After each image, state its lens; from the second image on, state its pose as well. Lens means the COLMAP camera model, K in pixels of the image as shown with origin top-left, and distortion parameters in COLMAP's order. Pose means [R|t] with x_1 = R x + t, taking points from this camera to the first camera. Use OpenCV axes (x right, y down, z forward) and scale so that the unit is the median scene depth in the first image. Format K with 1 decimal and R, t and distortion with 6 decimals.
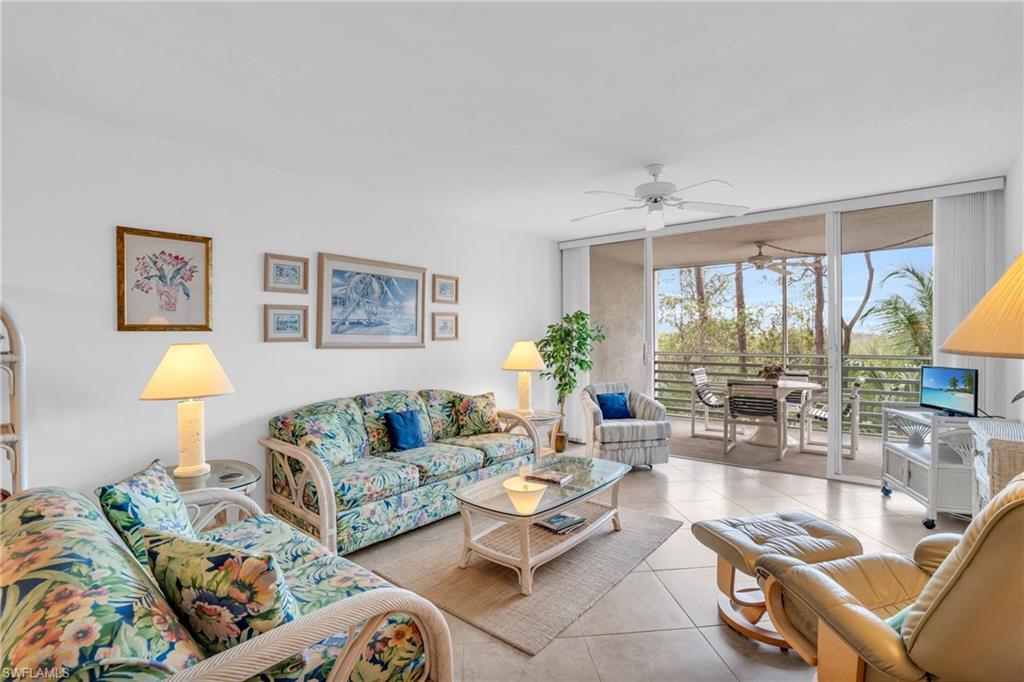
lens RADIAL K [[475.9, 0, 514.3], [0, 475.9, 336.5], [0, 0, 1]] dist [-0.074326, 0.027086]
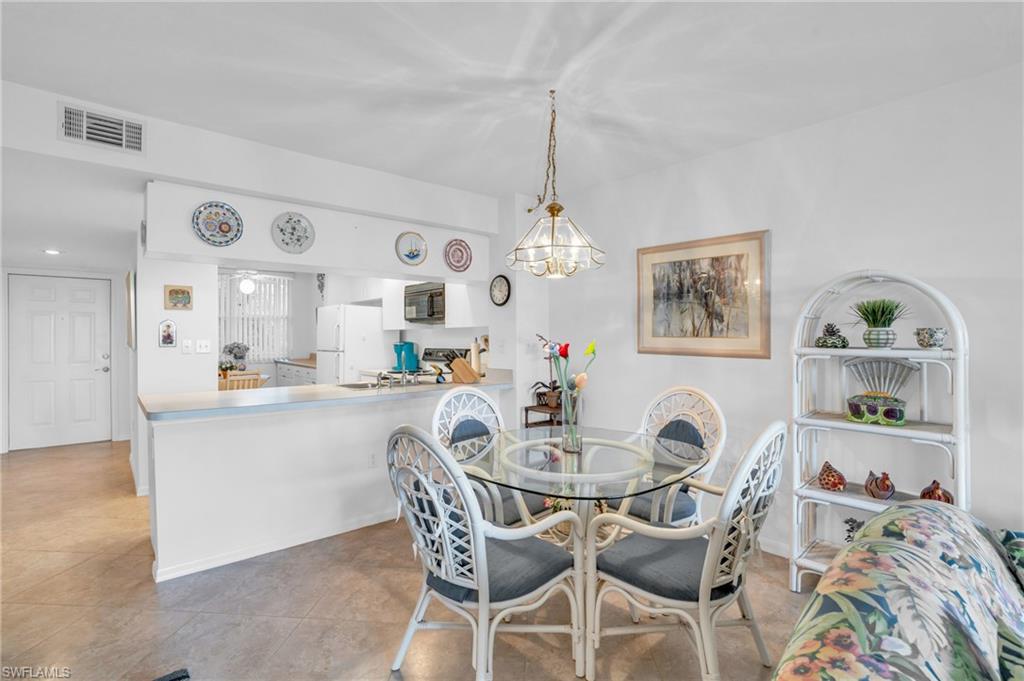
lens RADIAL K [[475.9, 0, 514.3], [0, 475.9, 336.0], [0, 0, 1]] dist [-0.074326, 0.027086]
pose [[-0.144572, -0.001397, -0.989493, -0.020936], [0.007616, 0.999968, -0.002525, 0.002011], [0.989465, -0.007901, -0.144557, 0.129125]]
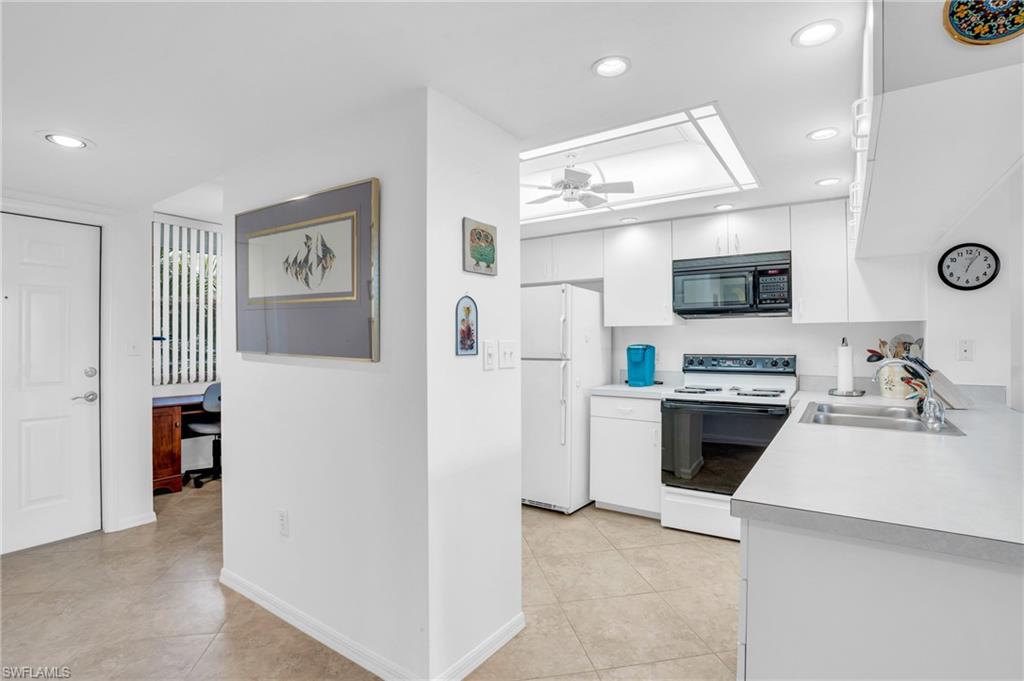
lens RADIAL K [[492.6, 0, 513.9], [0, 492.6, 338.3], [0, 0, 1]] dist [-0.067989, 0.028437]
pose [[0.097981, -0.003314, -0.995183, -0.453244], [0.005636, 0.999980, -0.002775, 0.001852], [0.995172, -0.005337, 0.097998, -0.839080]]
